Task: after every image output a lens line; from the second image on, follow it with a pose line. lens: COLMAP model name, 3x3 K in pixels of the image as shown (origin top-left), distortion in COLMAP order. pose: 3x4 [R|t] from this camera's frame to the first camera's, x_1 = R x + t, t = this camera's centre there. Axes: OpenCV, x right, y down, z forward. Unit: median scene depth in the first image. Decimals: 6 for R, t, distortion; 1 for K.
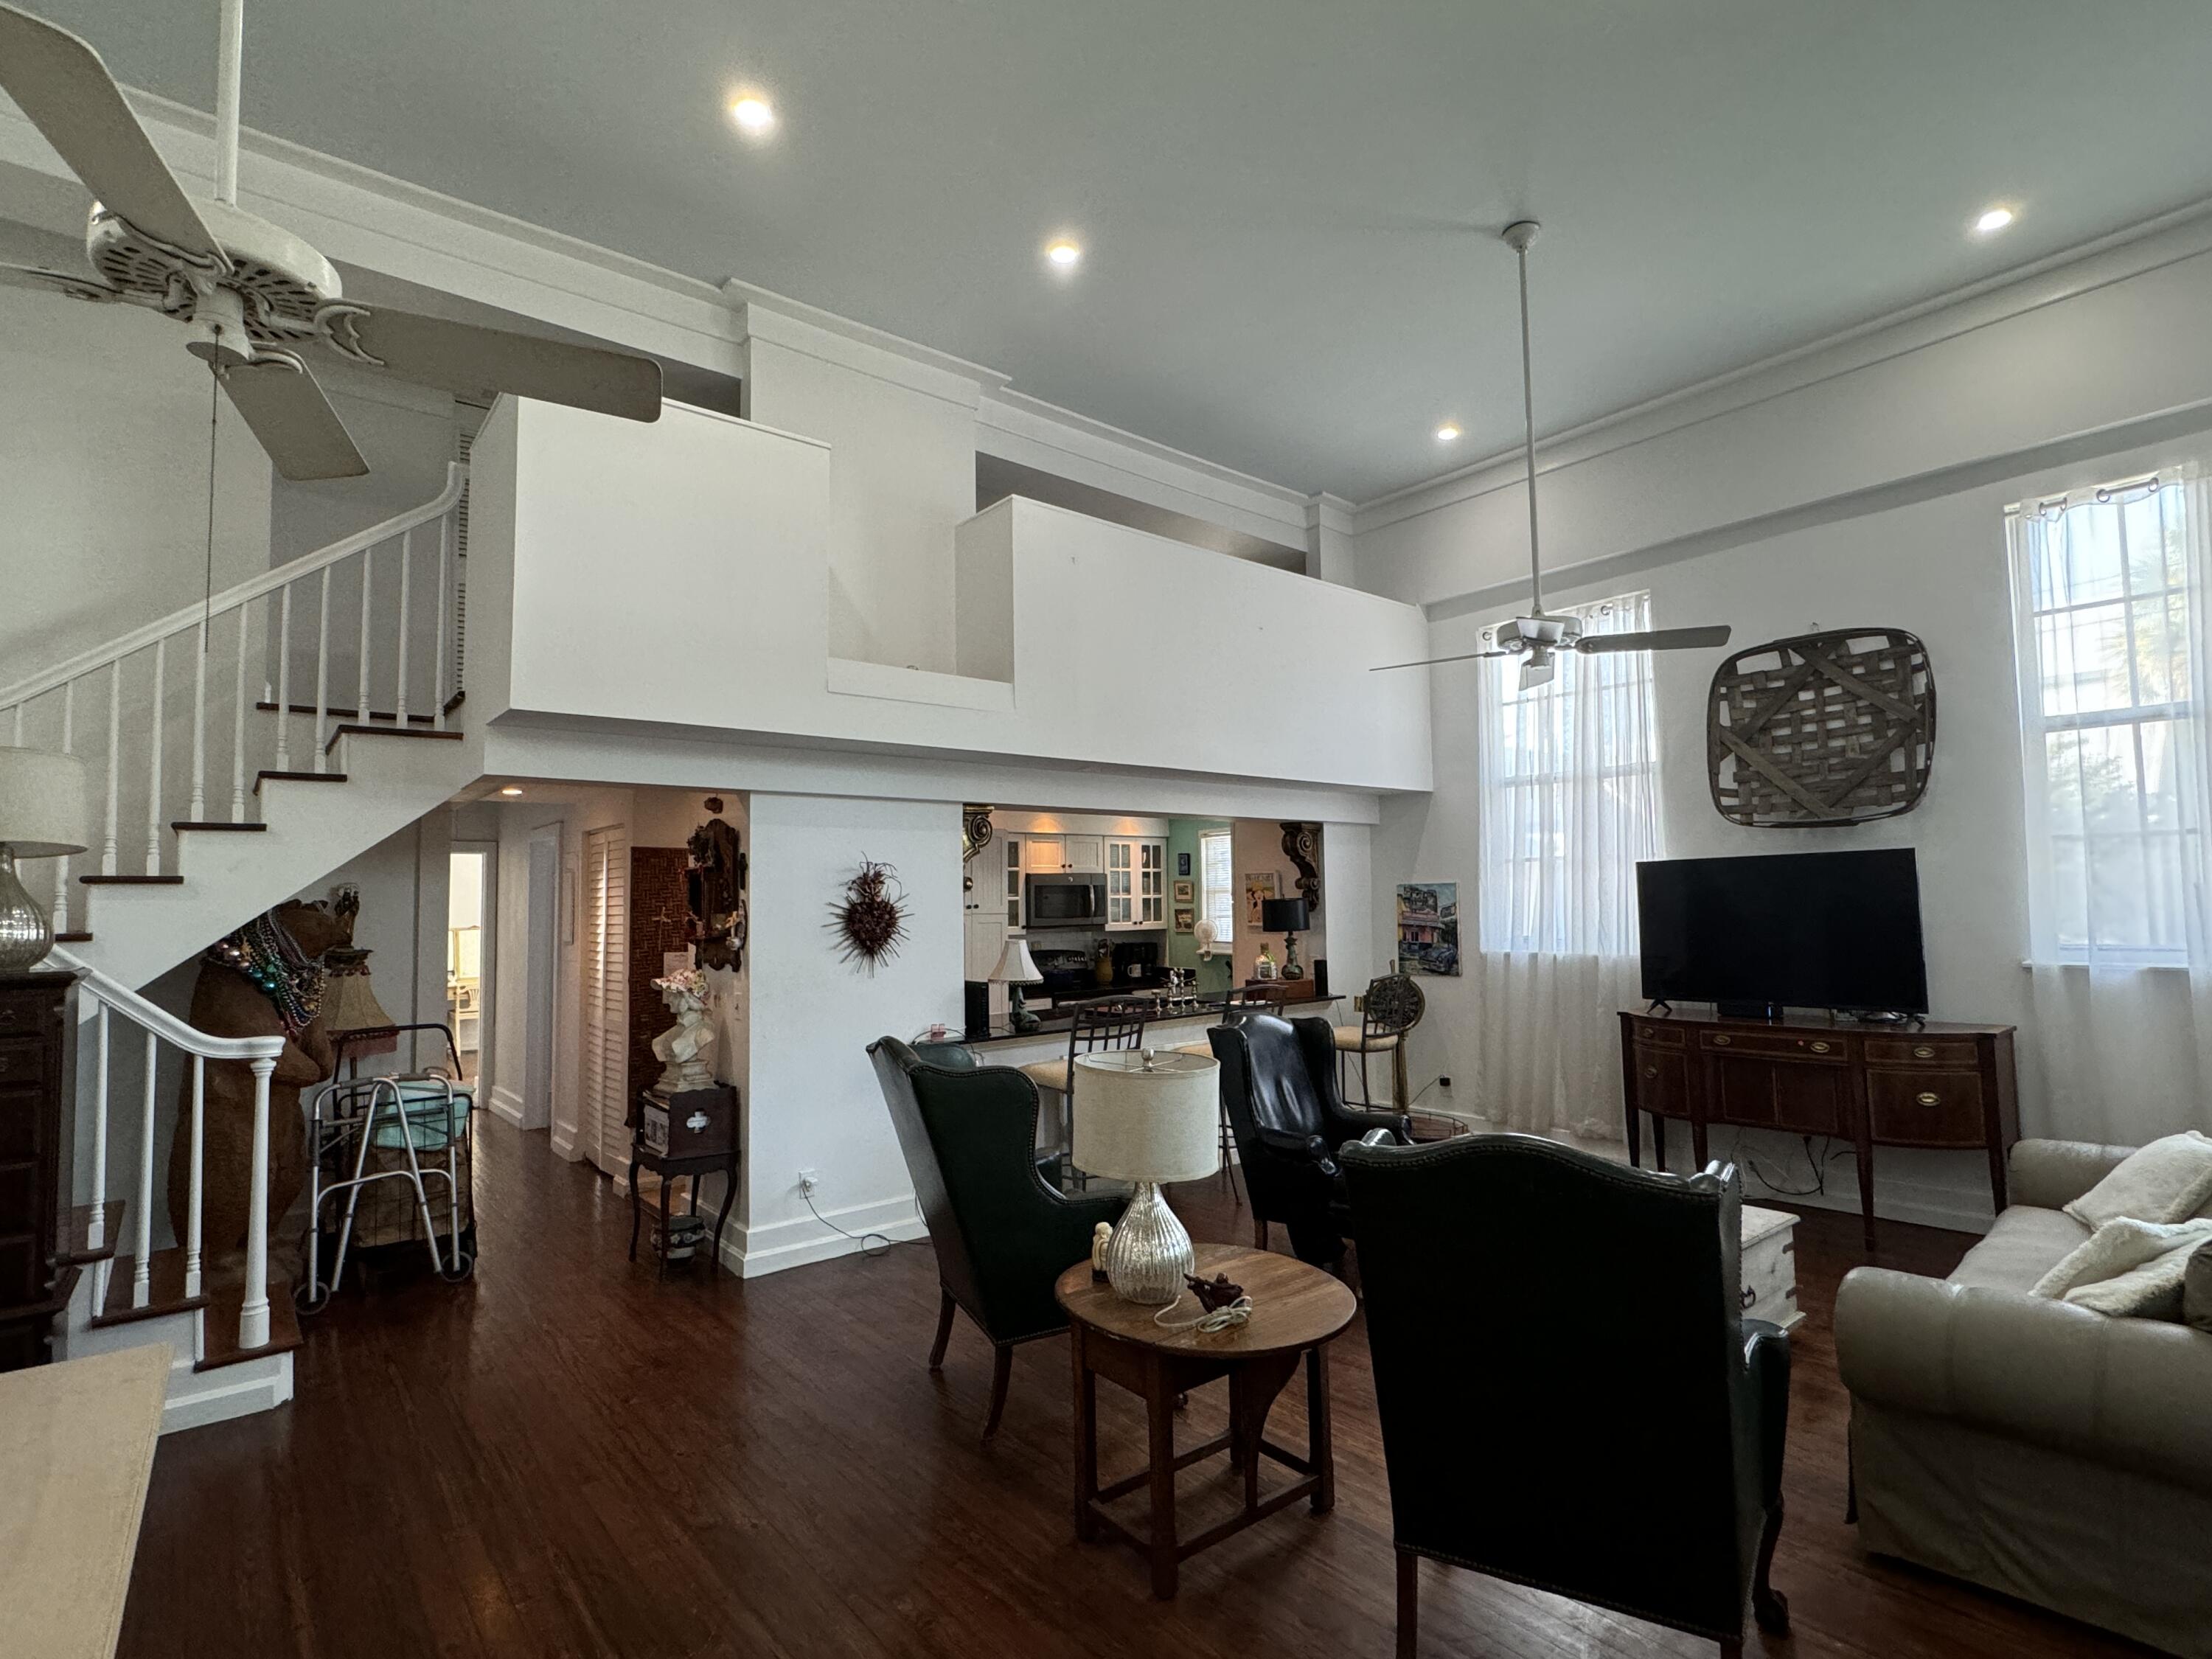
lens RADIAL K [[1075.5, 0, 1086.9], [0, 1075.5, 834.5], [0, 0, 1]] dist [-0.002835, -0.001201]
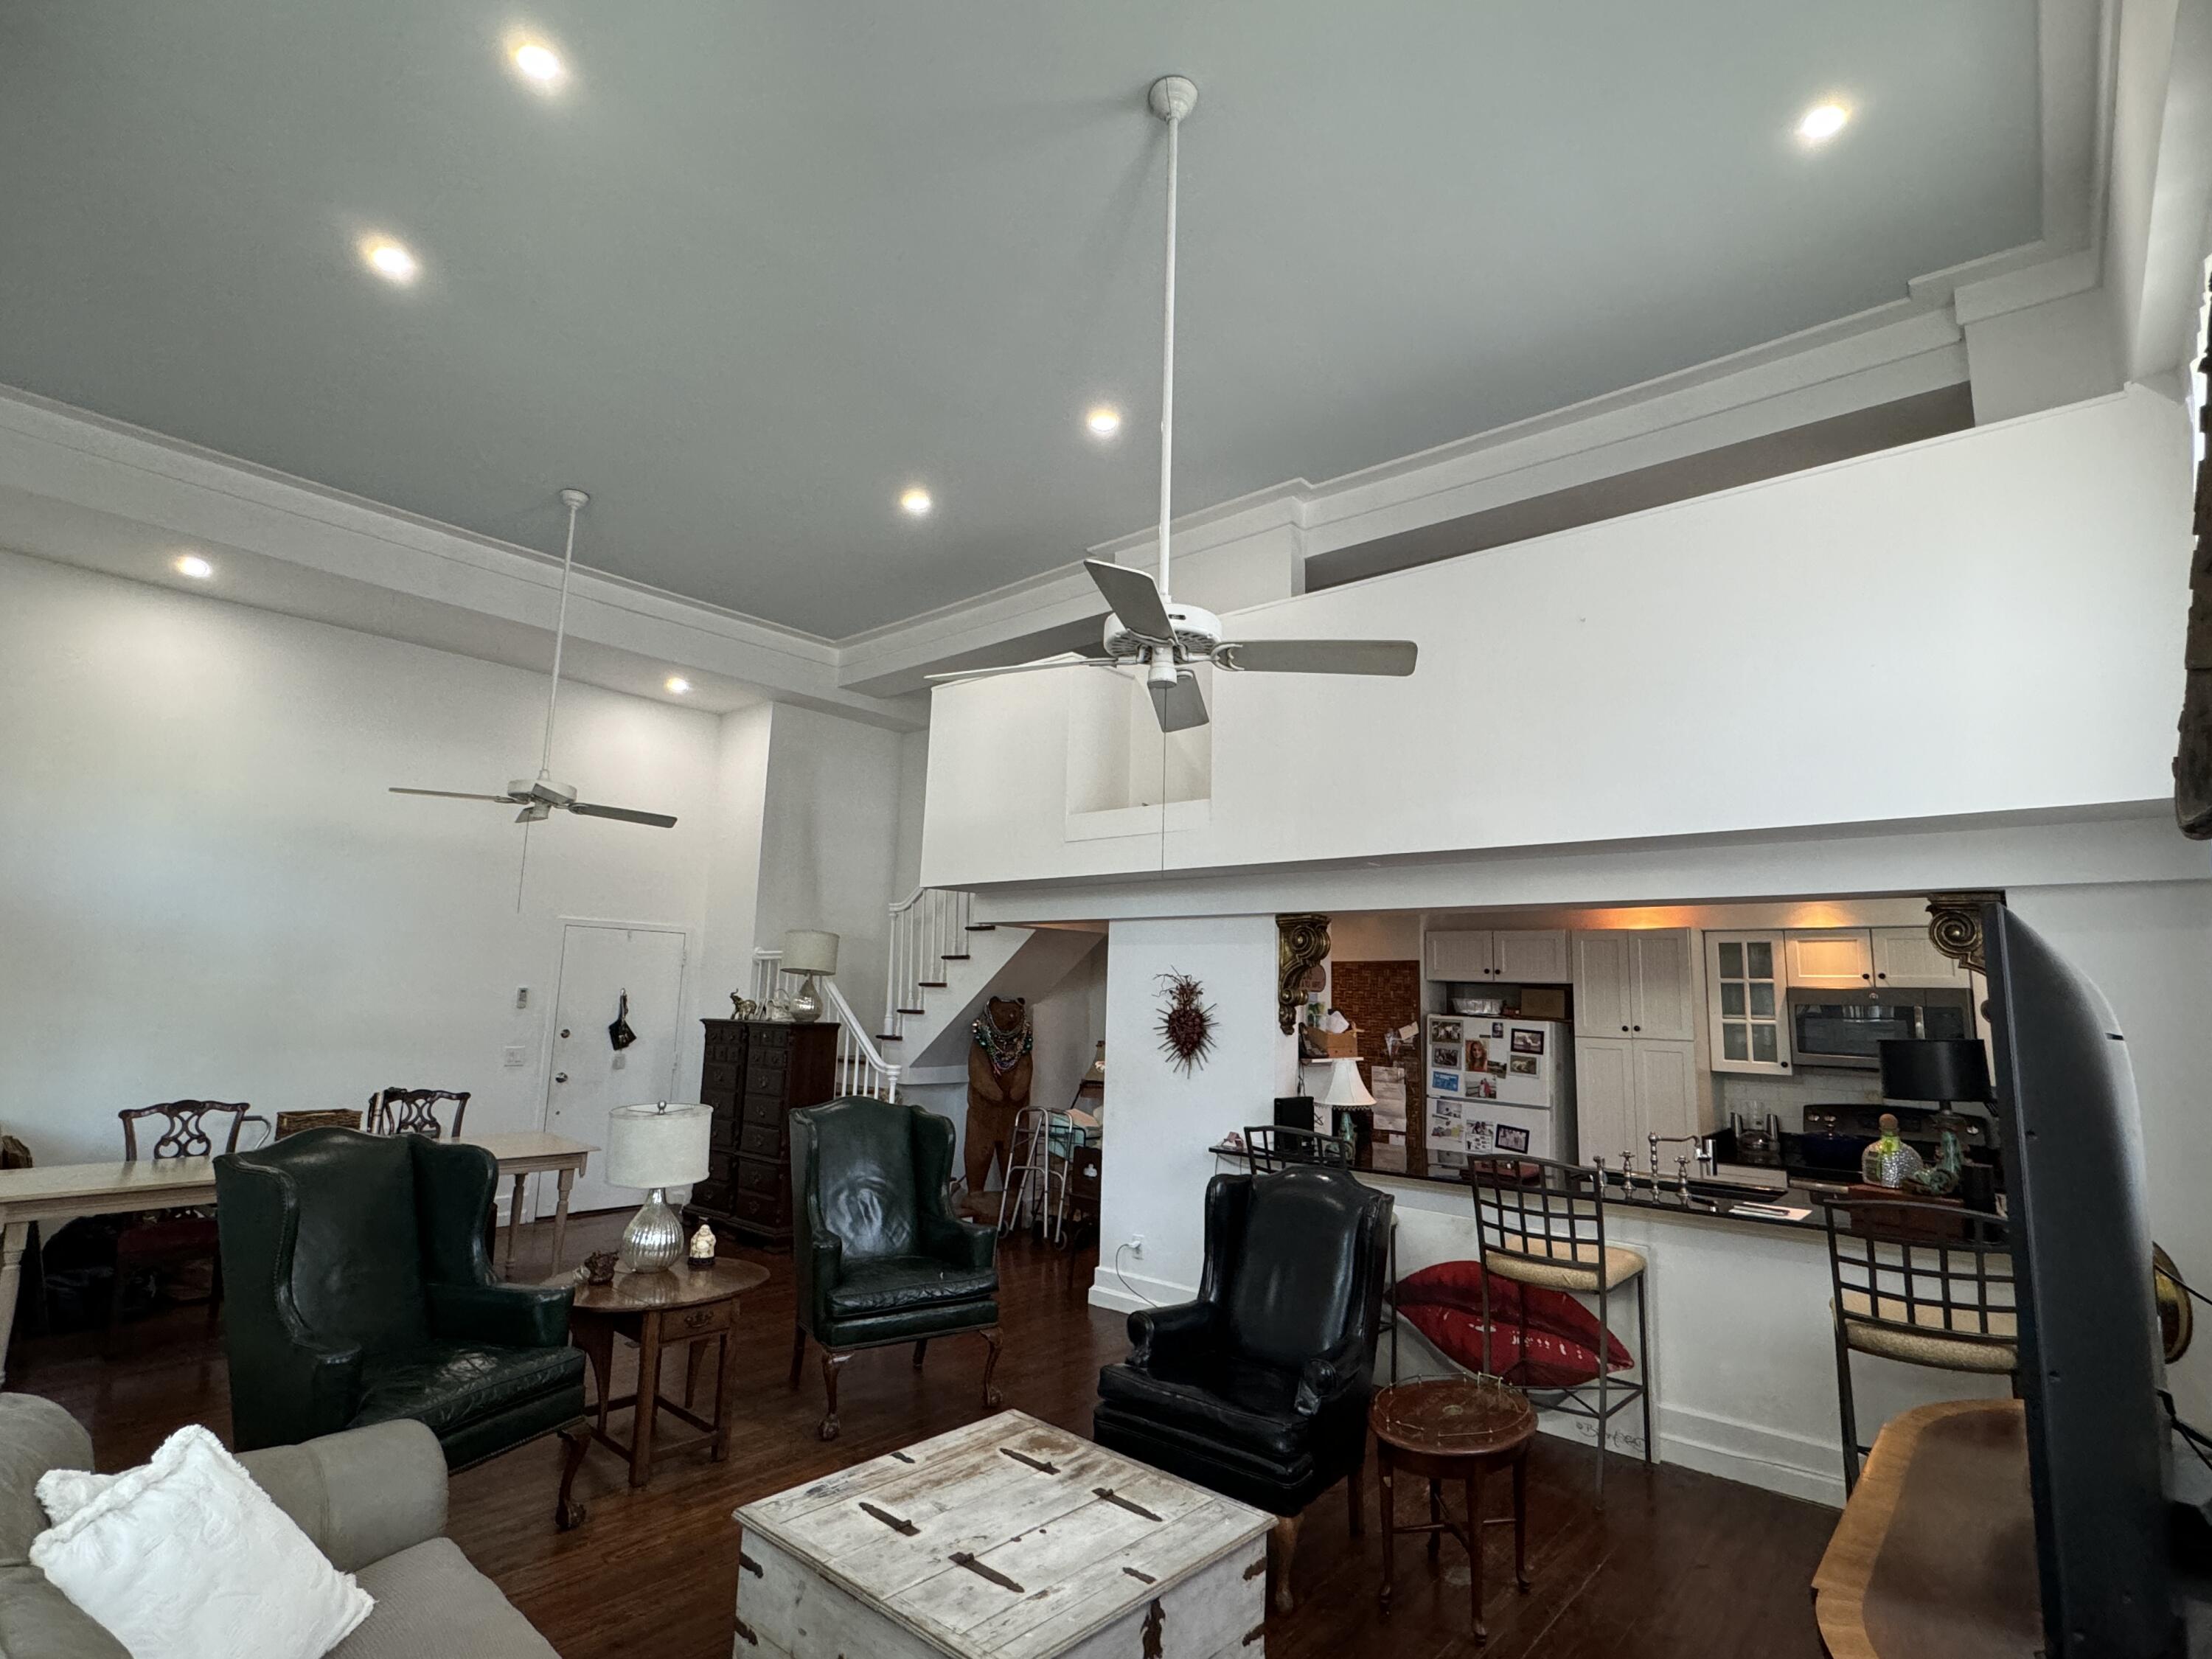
lens RADIAL K [[1075.5, 0, 1089.6], [0, 1075.5, 830.7], [0, 0, 1]] dist [-0.002835, -0.001201]
pose [[0.175383, -0.131699, -0.975652, 0.847201], [0.030894, 0.991260, -0.128253, 0.016767], [0.984015, -0.007648, 0.177919, 0.657820]]
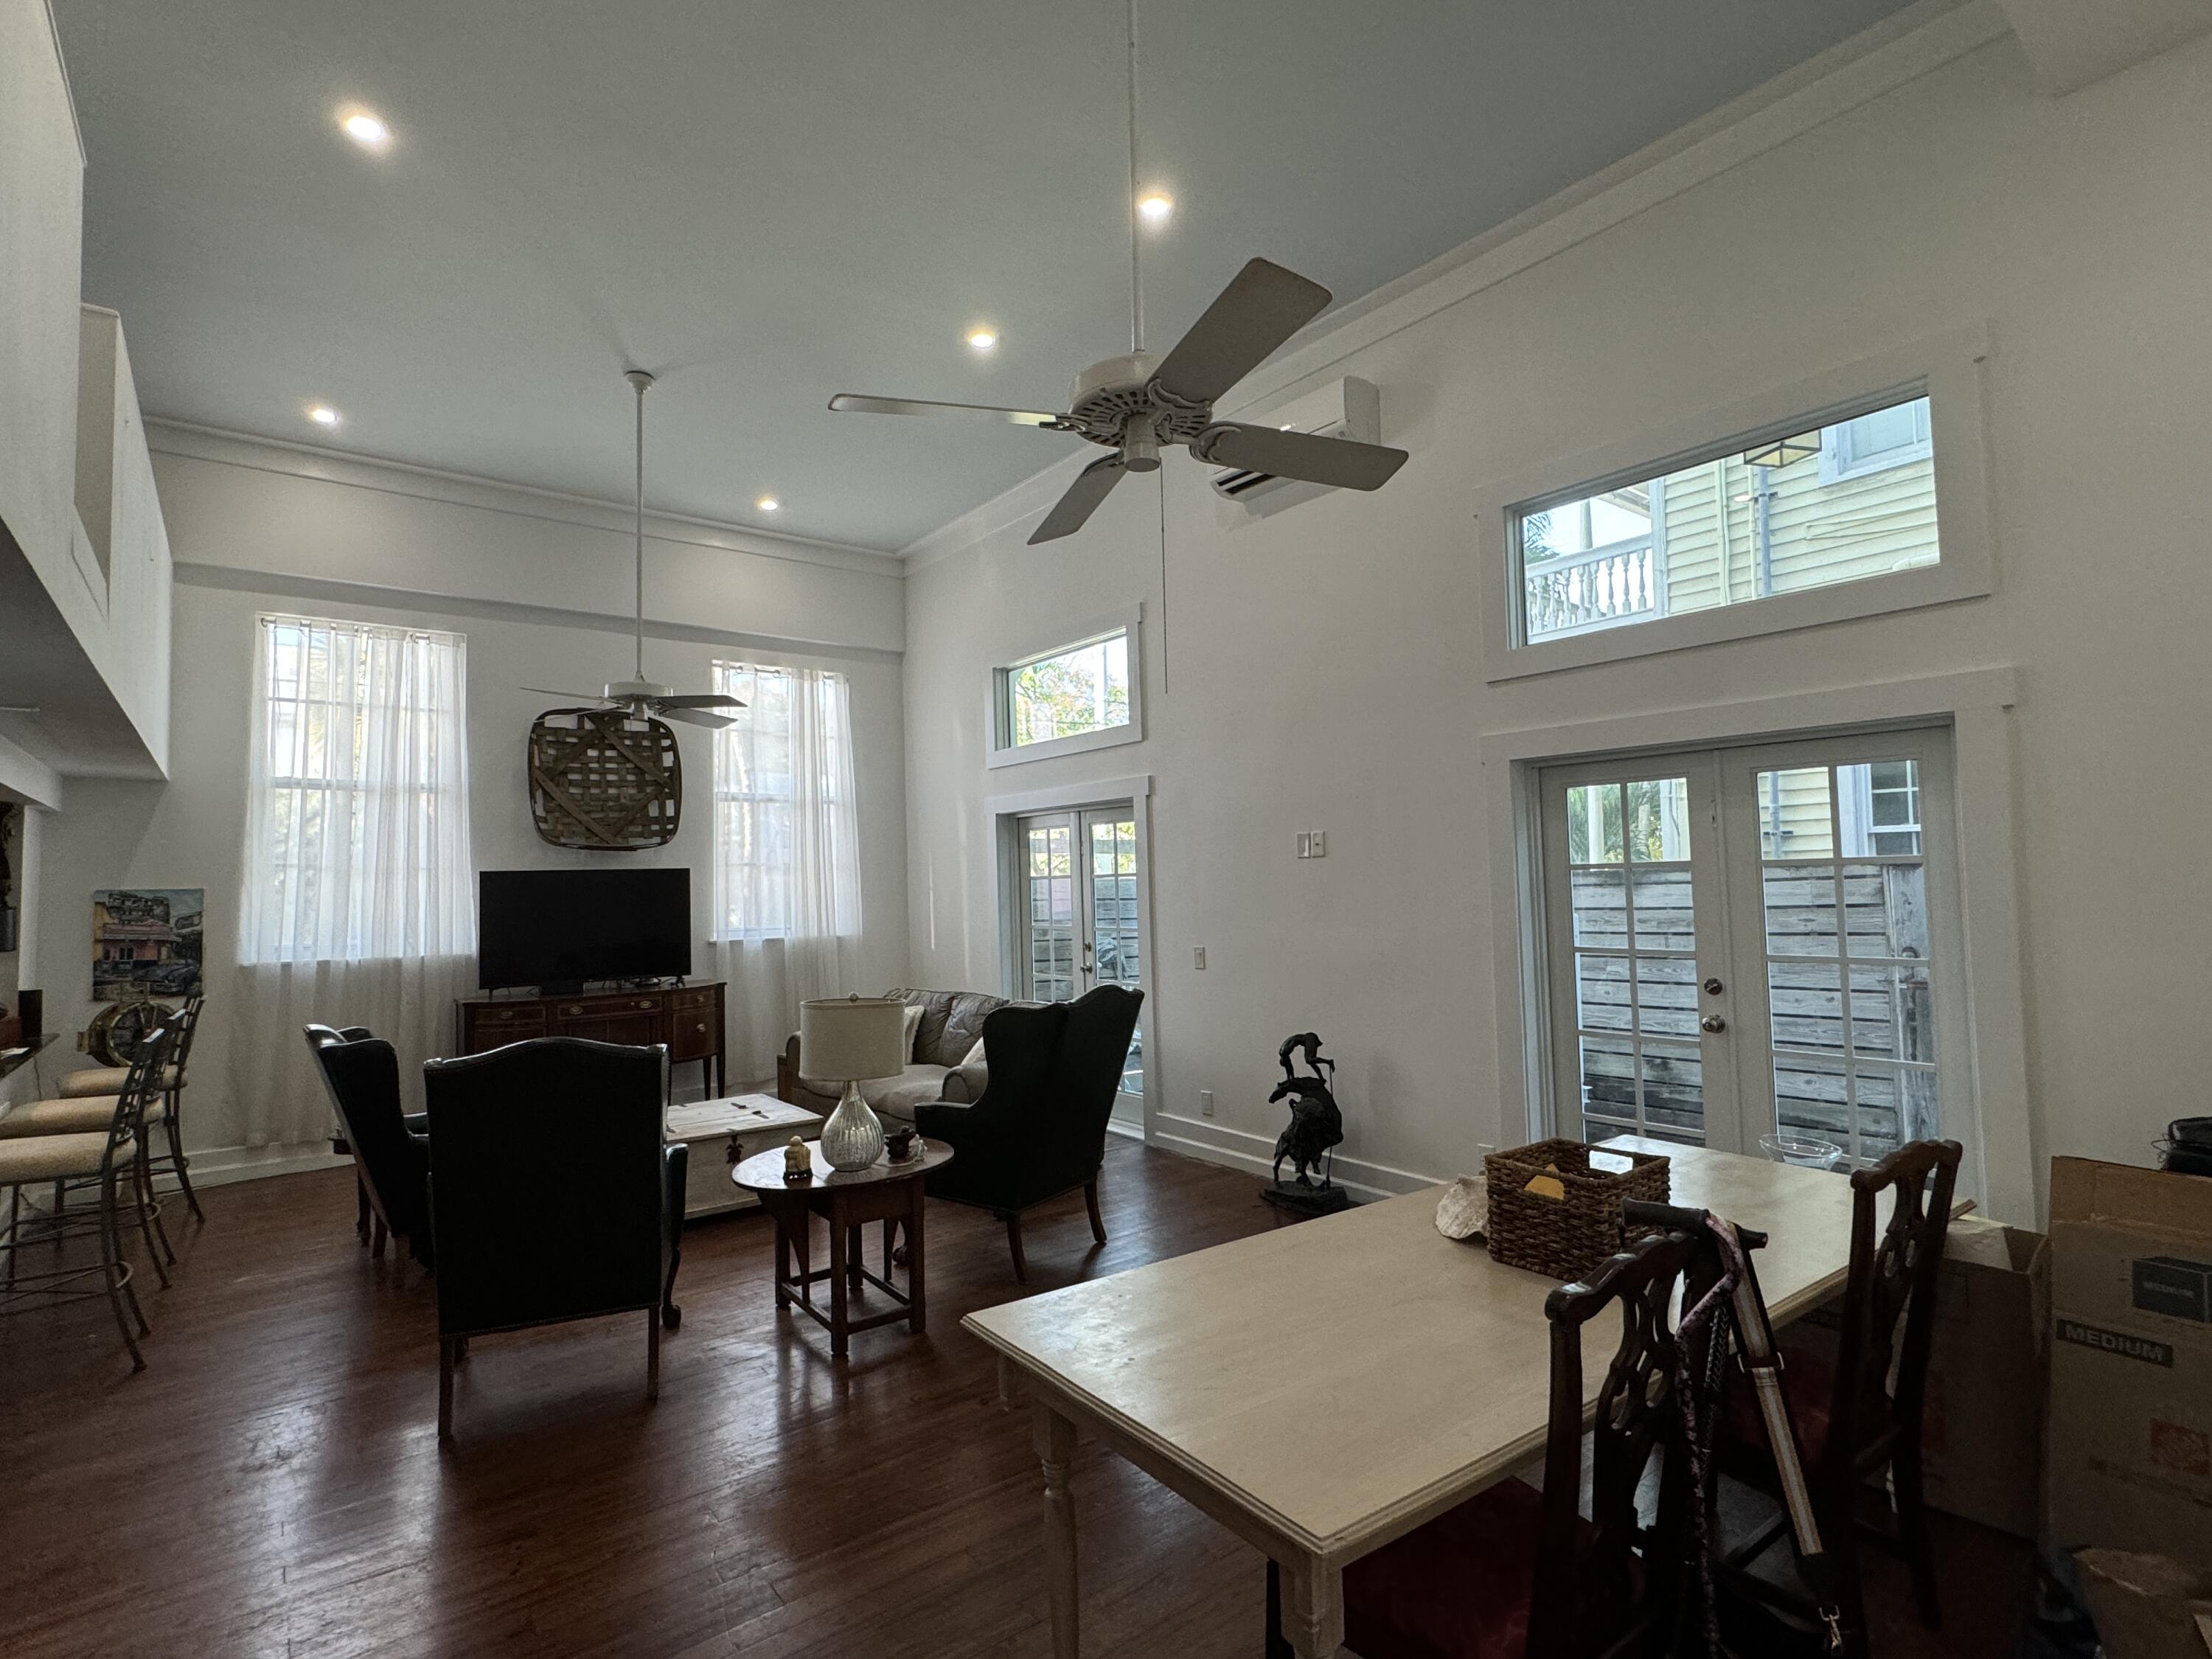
lens RADIAL K [[1075.5, 0, 1098.9], [0, 1075.5, 828.3], [0, 0, 1]] dist [-0.002835, -0.001201]
pose [[0.006314, 0.061726, 0.998073, -0.681673], [-0.047691, 0.996976, -0.061357, 0.019184], [-0.998842, -0.047211, 0.009238, 0.341829]]
